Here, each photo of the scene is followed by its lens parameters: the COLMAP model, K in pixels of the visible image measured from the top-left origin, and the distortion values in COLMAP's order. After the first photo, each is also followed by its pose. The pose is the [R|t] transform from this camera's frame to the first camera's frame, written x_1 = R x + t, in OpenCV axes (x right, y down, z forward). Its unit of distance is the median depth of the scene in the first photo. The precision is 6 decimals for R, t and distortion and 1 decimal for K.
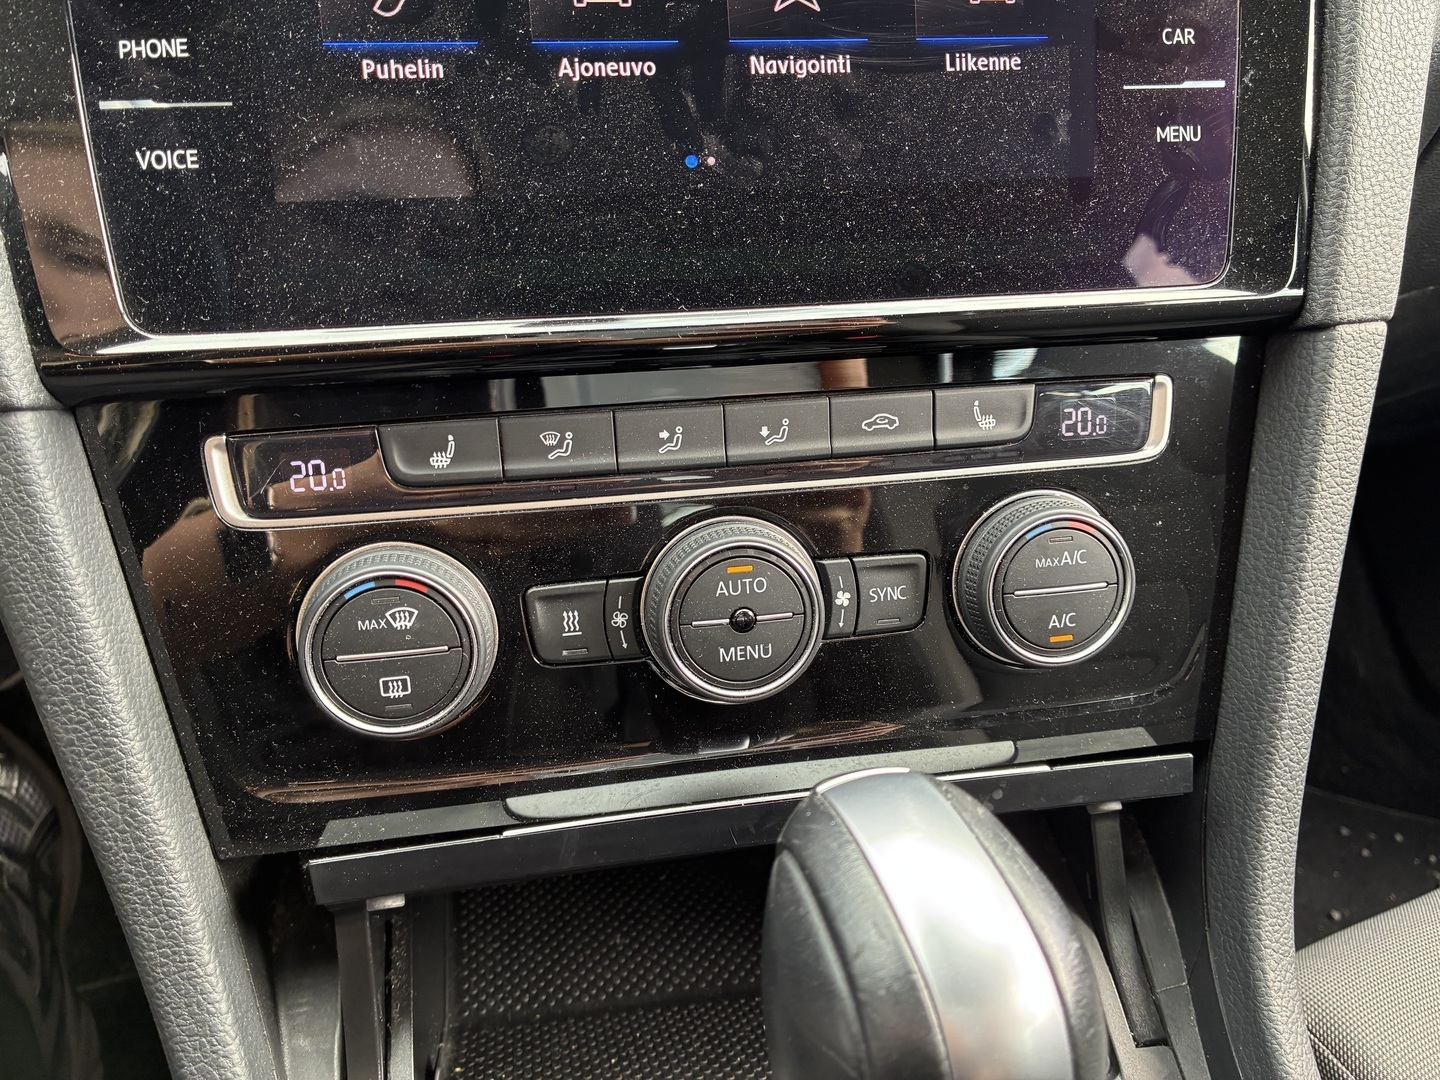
lens RADIAL K [[1133.2, 0, 720.0], [0, 1133.2, 540.0], [0, 0, 1]] dist [0.099402, -0.147831]
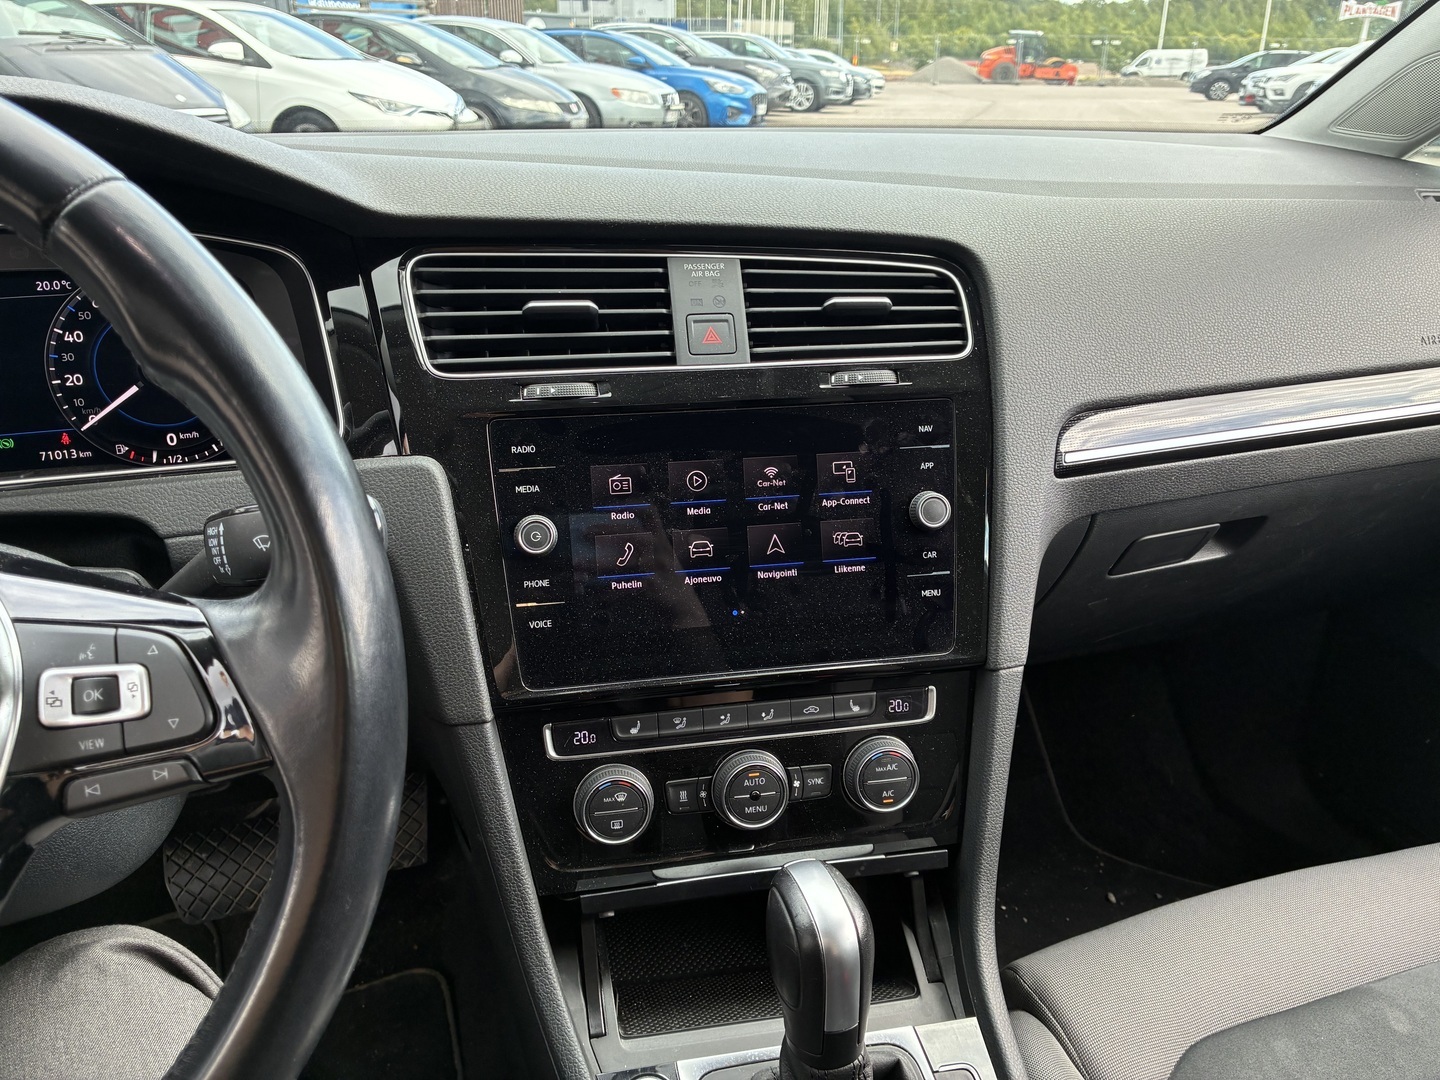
lens RADIAL K [[1133.2, 0, 720.0], [0, 1133.2, 540.0], [0, 0, 1]] dist [0.099402, -0.147831]
pose [[0.999753, 0.003453, 0.021972, -0.109290], [-0.002043, 0.997956, -0.063865, -0.317739], [-0.022148, 0.063804, 0.997717, -1.461269]]
